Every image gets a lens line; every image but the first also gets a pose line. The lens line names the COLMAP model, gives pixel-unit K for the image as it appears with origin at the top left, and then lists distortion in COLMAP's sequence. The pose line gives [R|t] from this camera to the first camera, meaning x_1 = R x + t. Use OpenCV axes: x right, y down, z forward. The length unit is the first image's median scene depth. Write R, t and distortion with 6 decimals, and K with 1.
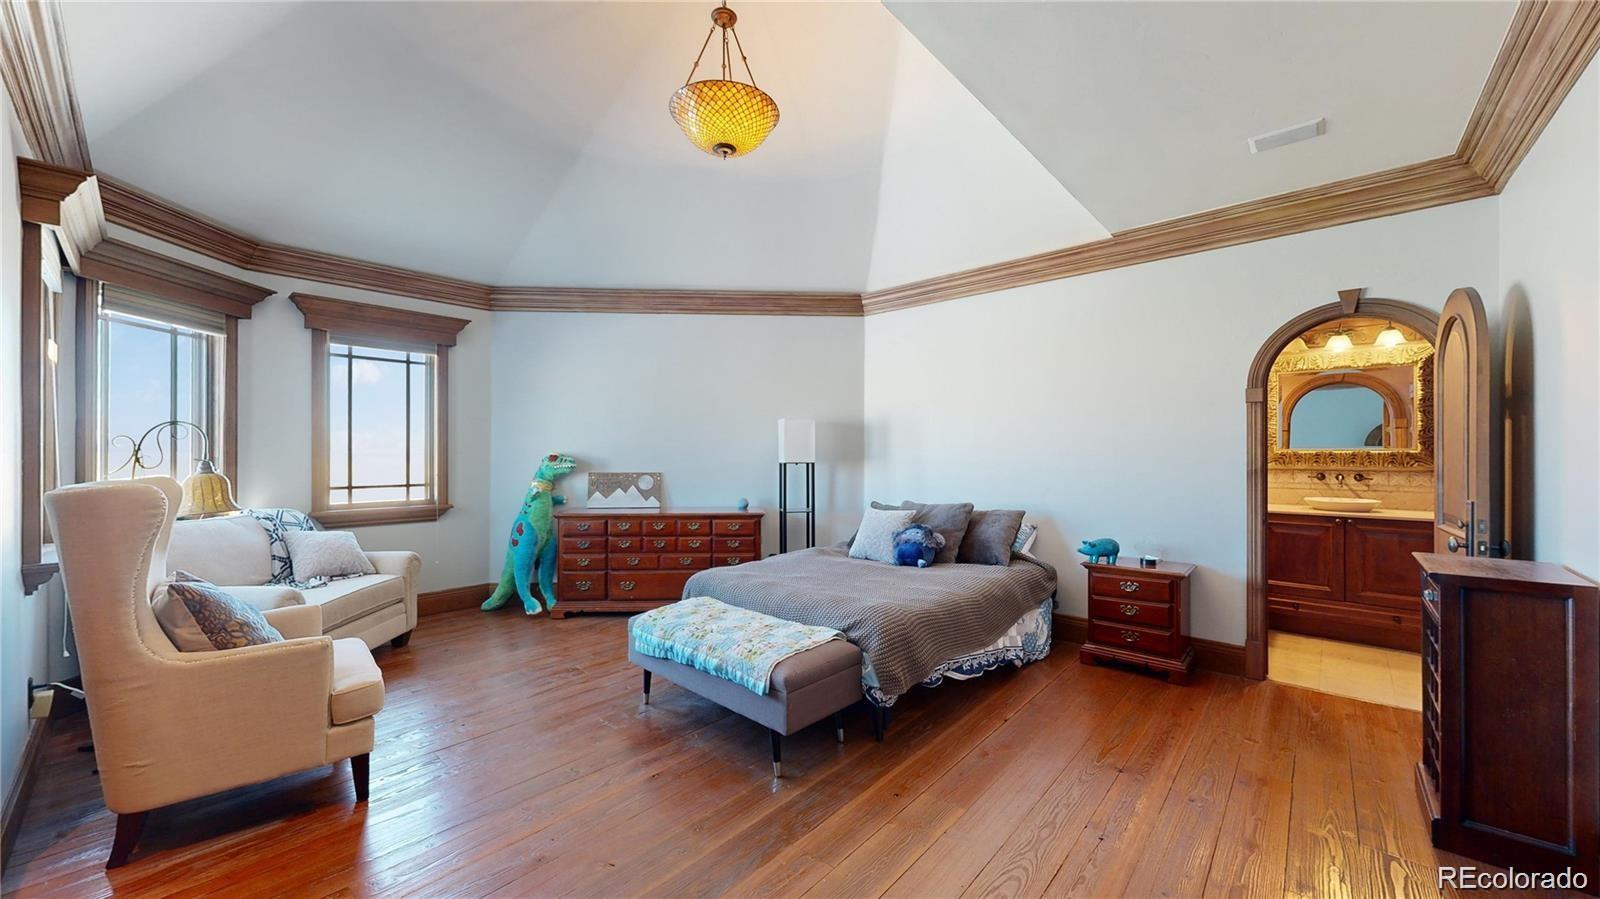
lens RADIAL K [[589.1, 0, 800.1], [0, 589.1, 452.6], [0, 0, 1]] dist [0.003844, 0.000180]
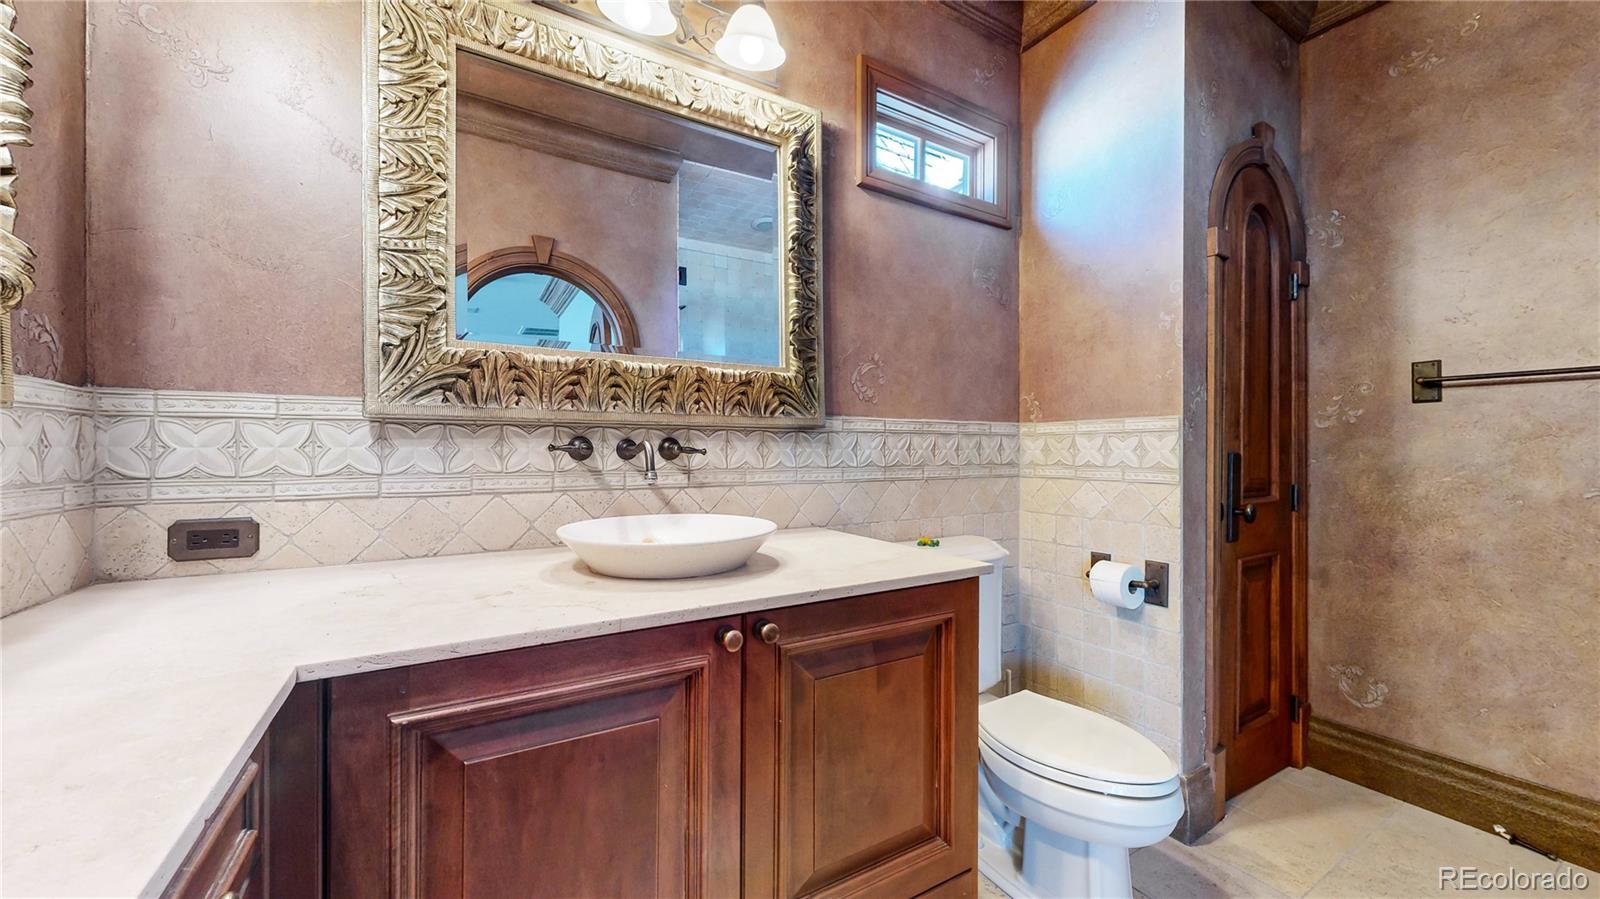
lens RADIAL K [[589.1, 0, 800.9], [0, 589.1, 447.4], [0, 0, 1]] dist [0.003844, 0.000180]
pose [[0.294136, 0.000691, 0.955763, 0.659691], [-0.005203, 0.999986, 0.000879, 0.041516], [-0.955749, -0.005232, 0.294136, 0.844127]]
